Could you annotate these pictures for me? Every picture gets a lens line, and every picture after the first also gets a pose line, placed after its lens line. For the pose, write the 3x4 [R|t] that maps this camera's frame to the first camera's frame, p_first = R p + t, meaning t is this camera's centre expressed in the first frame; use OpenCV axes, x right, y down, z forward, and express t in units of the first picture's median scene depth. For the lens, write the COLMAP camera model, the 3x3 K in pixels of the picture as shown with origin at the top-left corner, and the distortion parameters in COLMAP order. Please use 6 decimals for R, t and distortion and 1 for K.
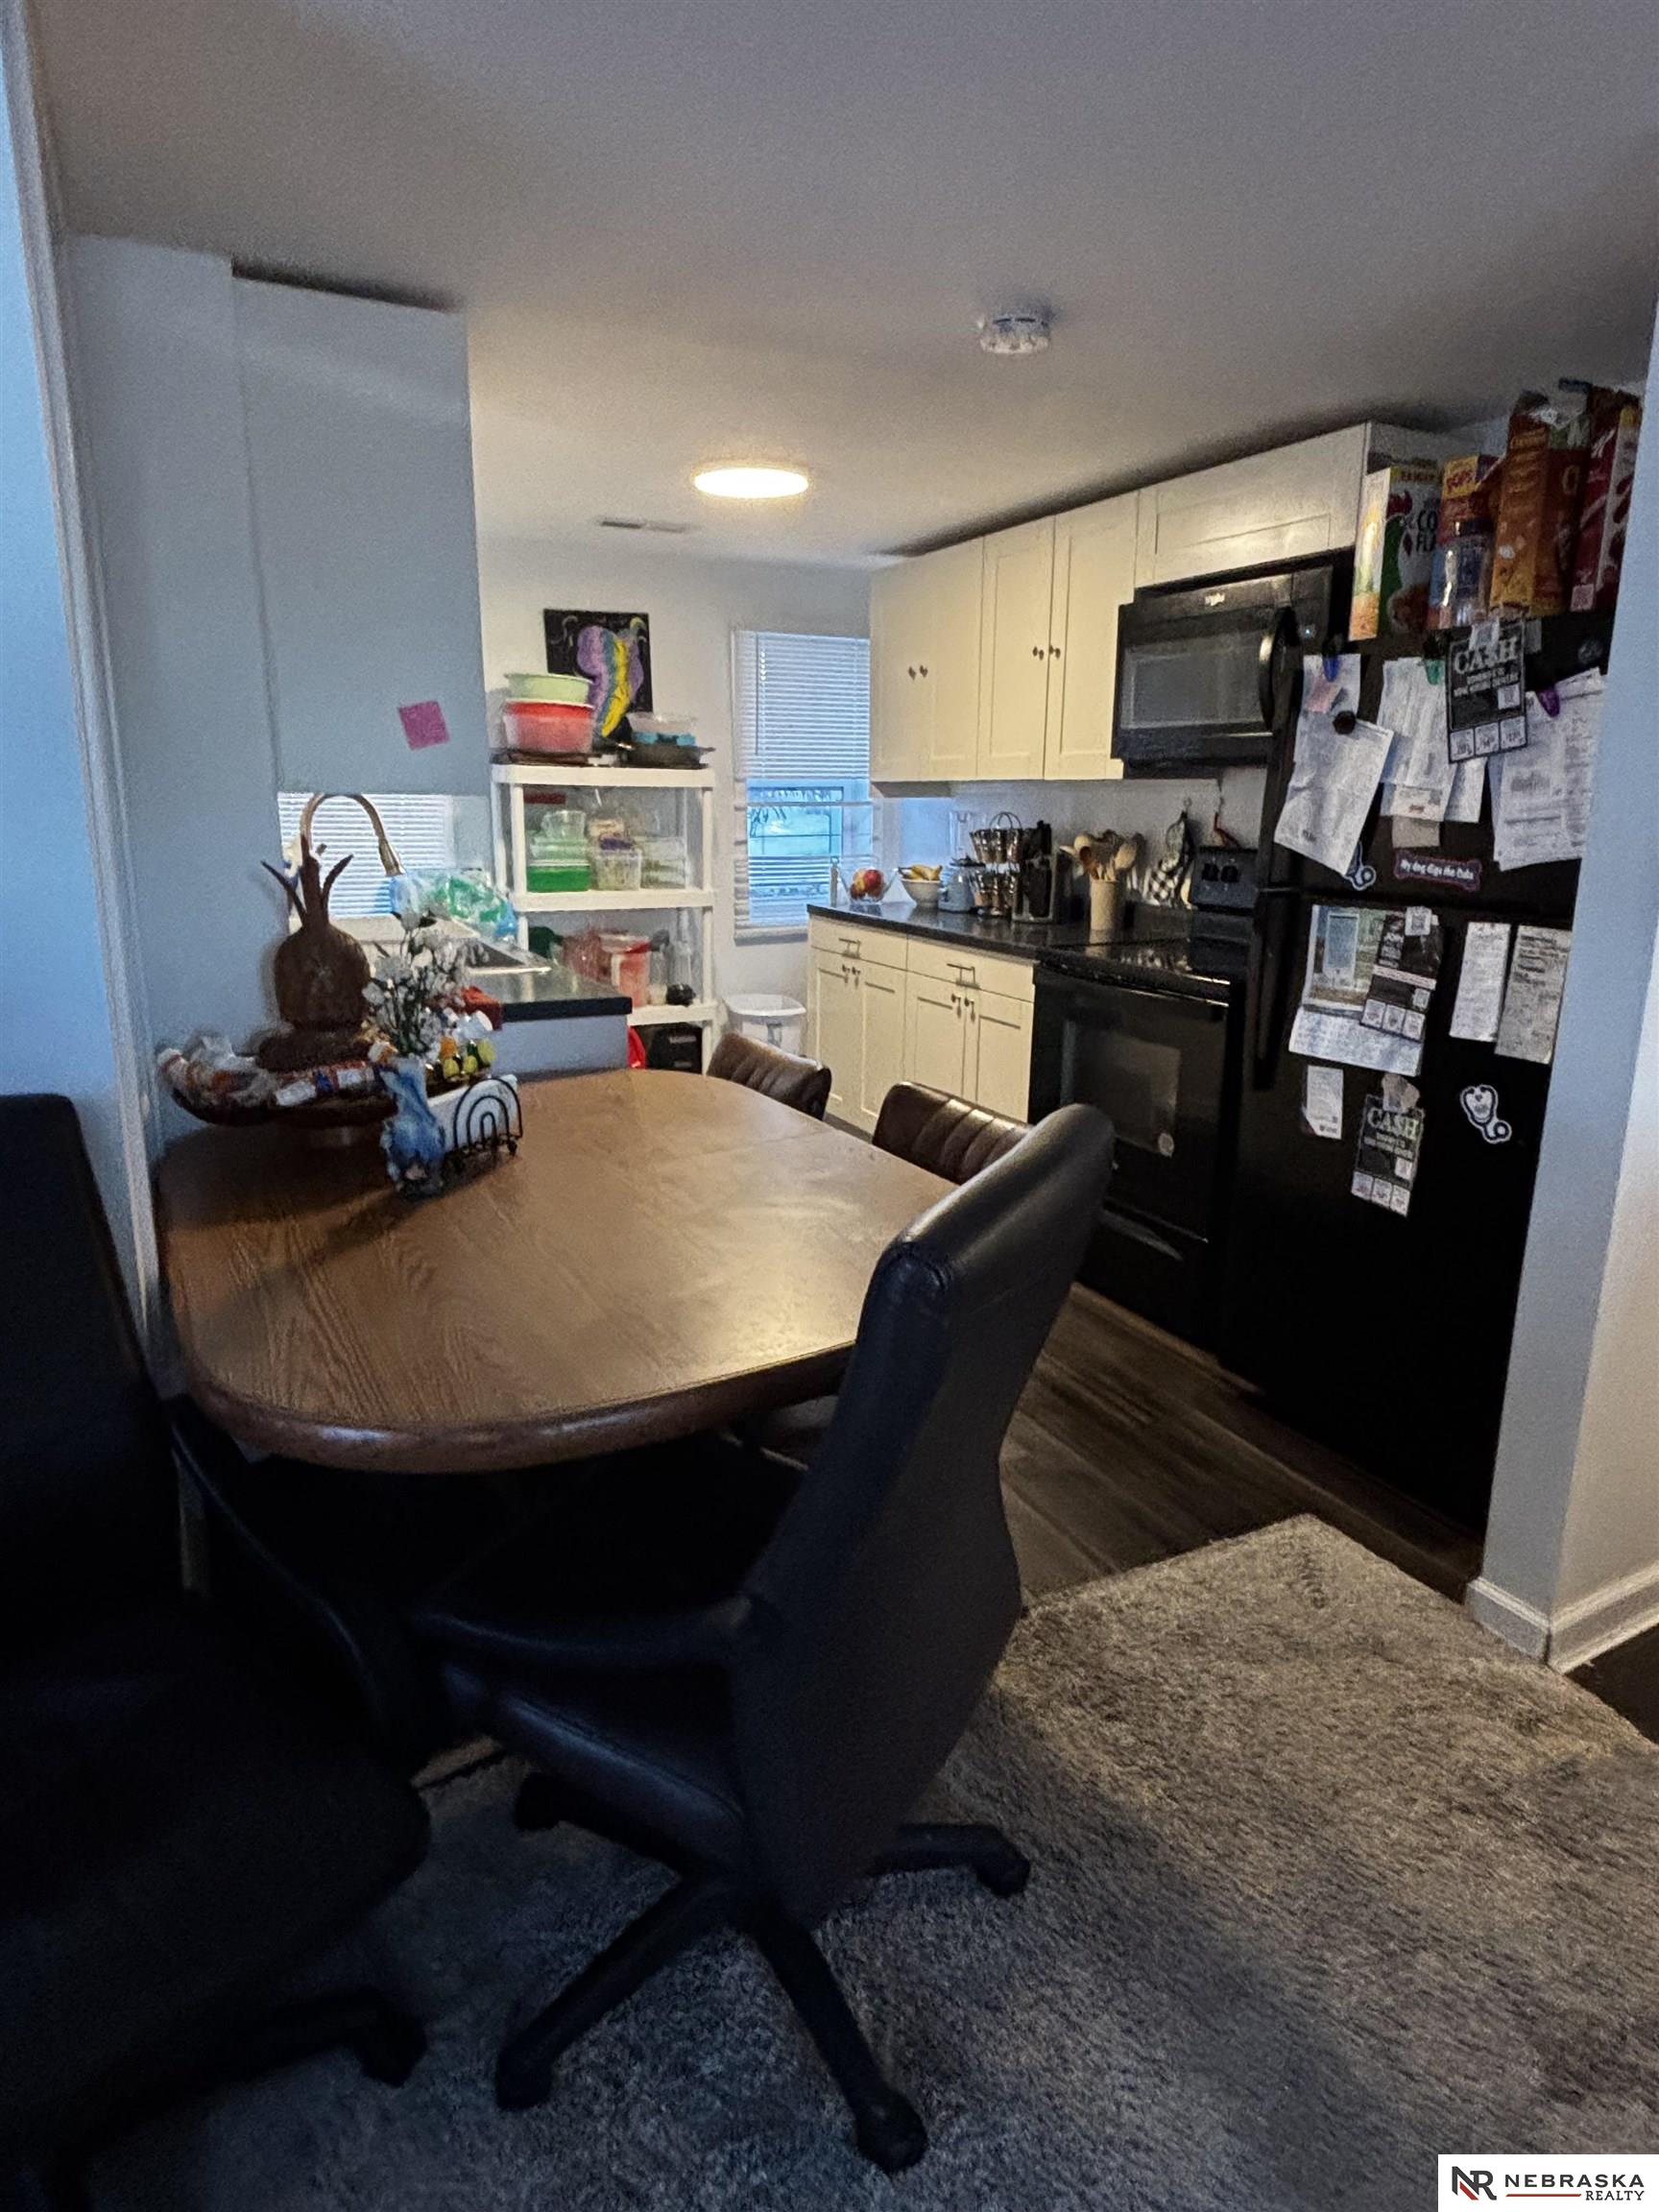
lens RADIAL K [[1267.5, 0, 843.5], [0, 1267.5, 1112.4], [0, 0, 1]] dist [0.047720, -0.114117]
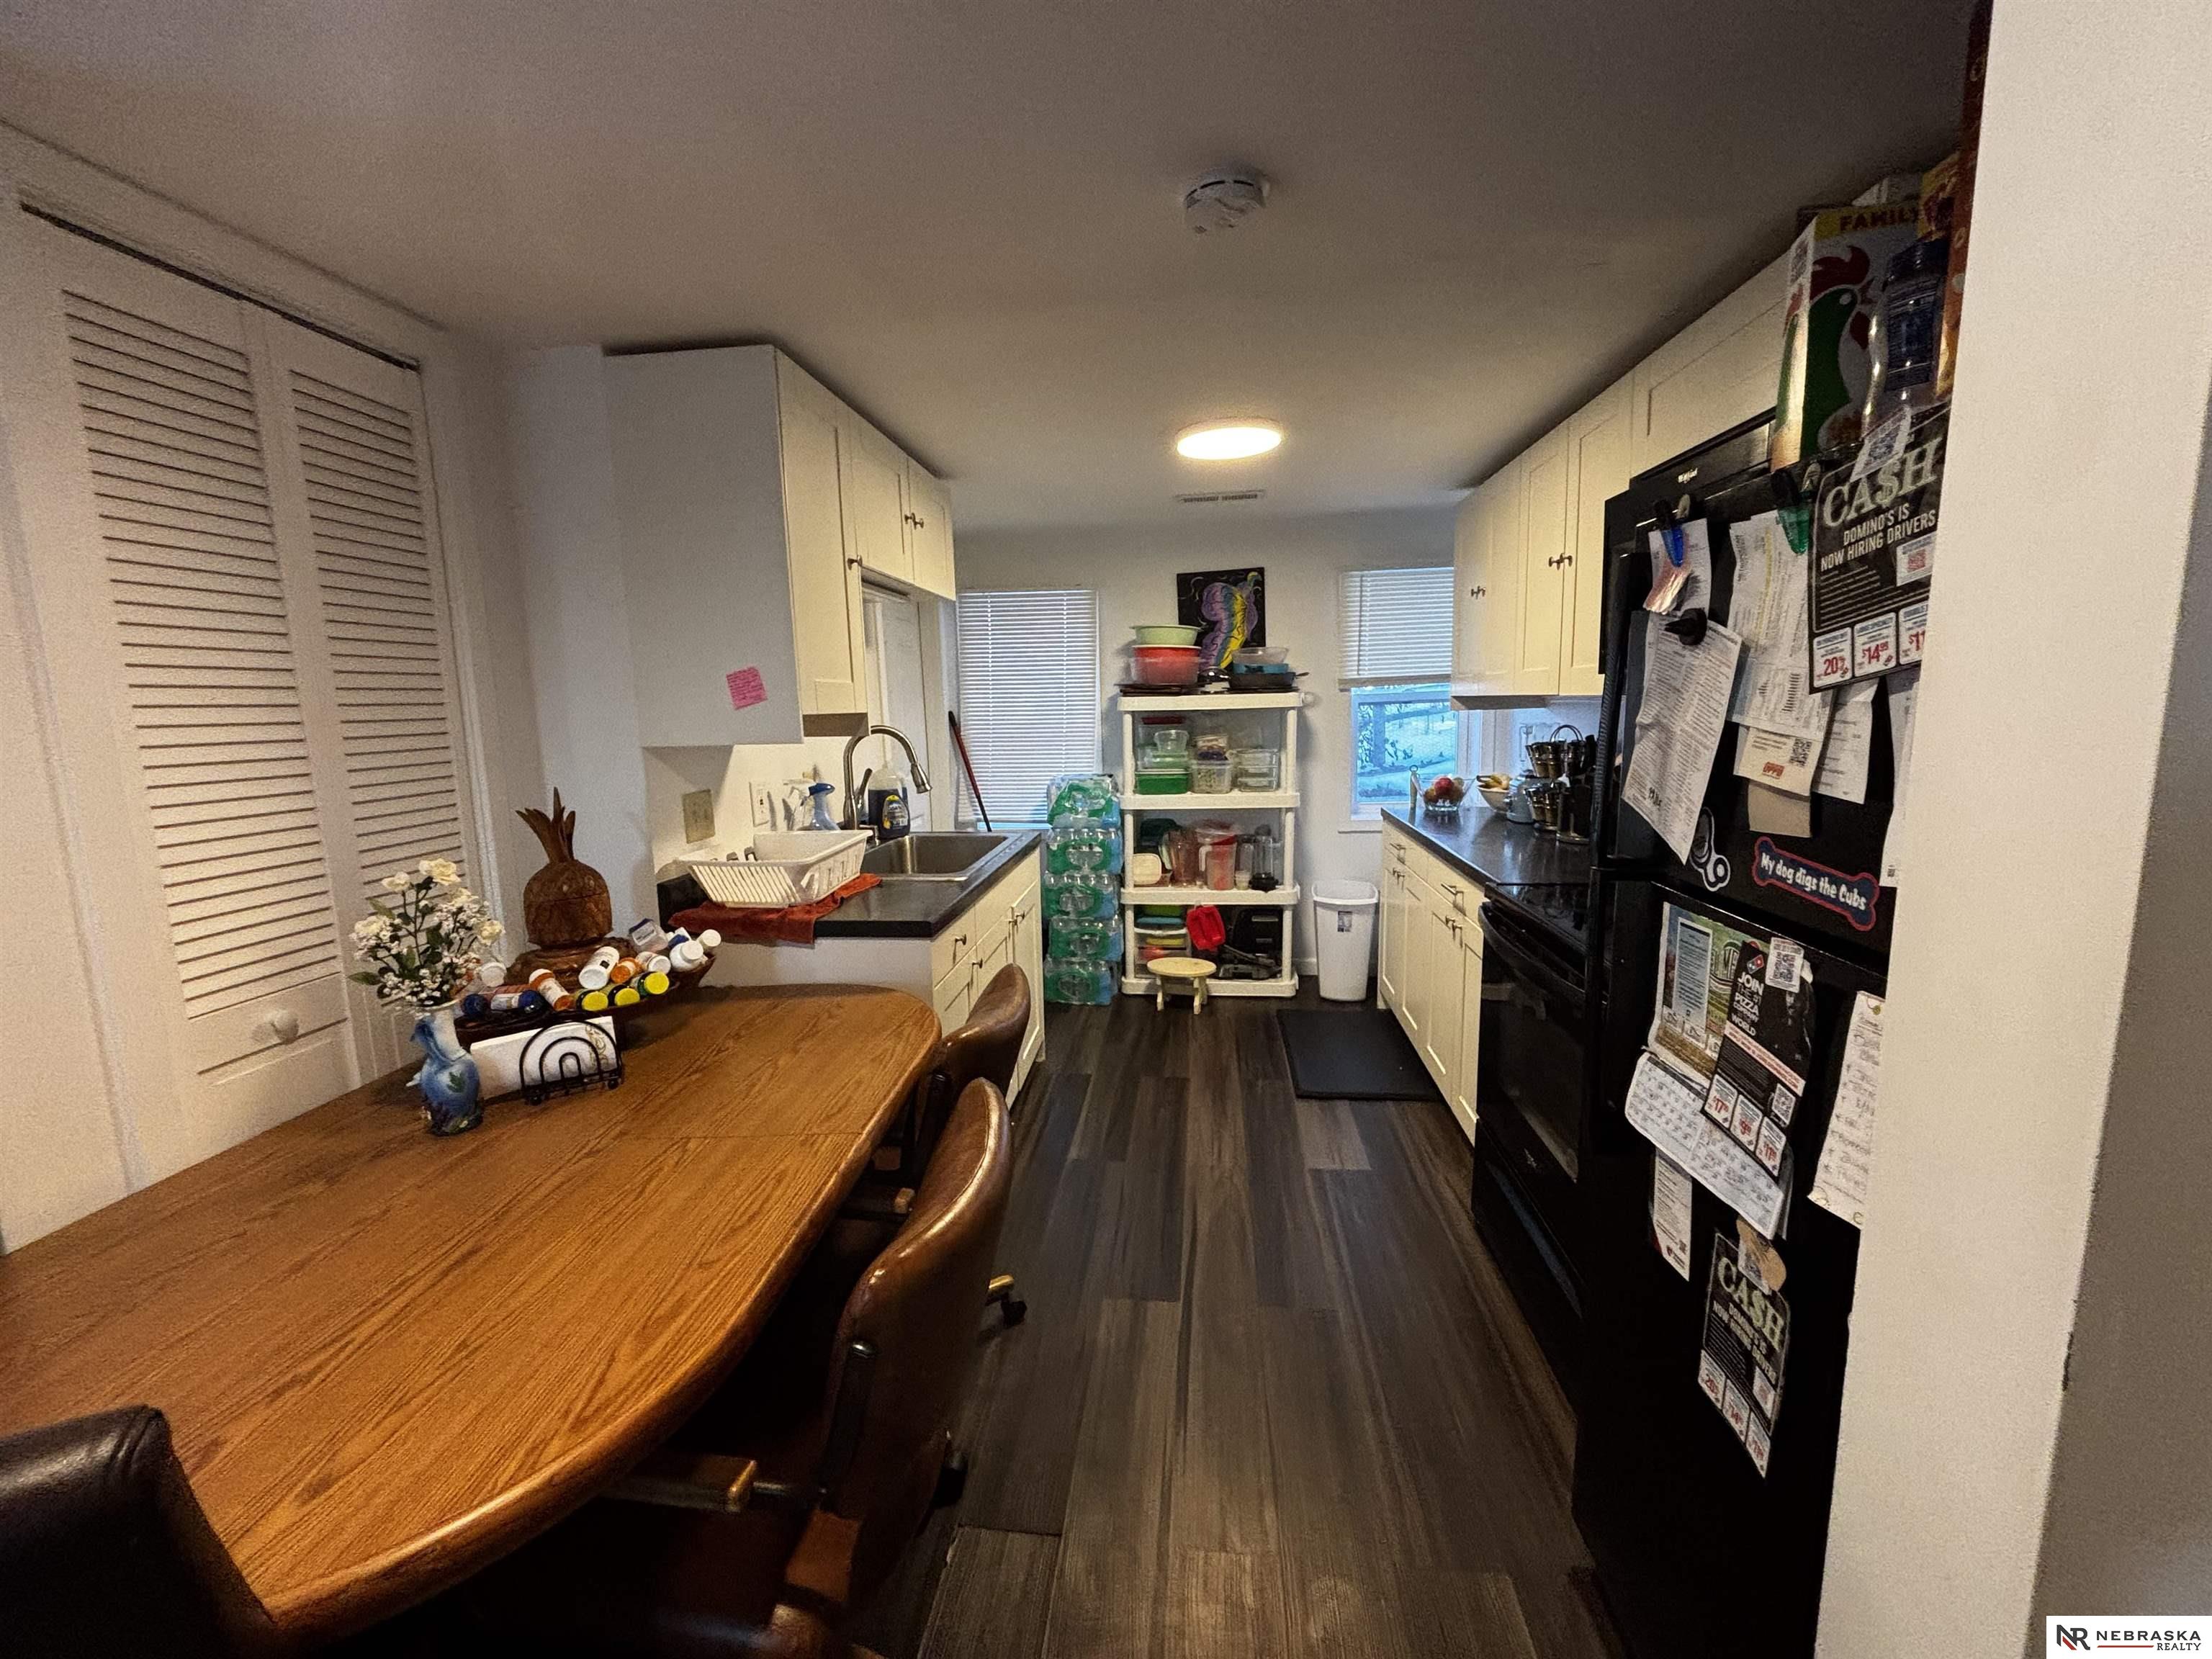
lens RADIAL K [[884.1, 0, 1097.1], [0, 884.1, 830.6], [0, 0, 1]] dist [0.009294, -0.010926]
pose [[0.826280, 0.049352, -0.561094, 0.391726], [-0.101242, 0.992943, -0.061756, -0.144797], [0.554086, 0.107834, 0.825445, 0.471584]]
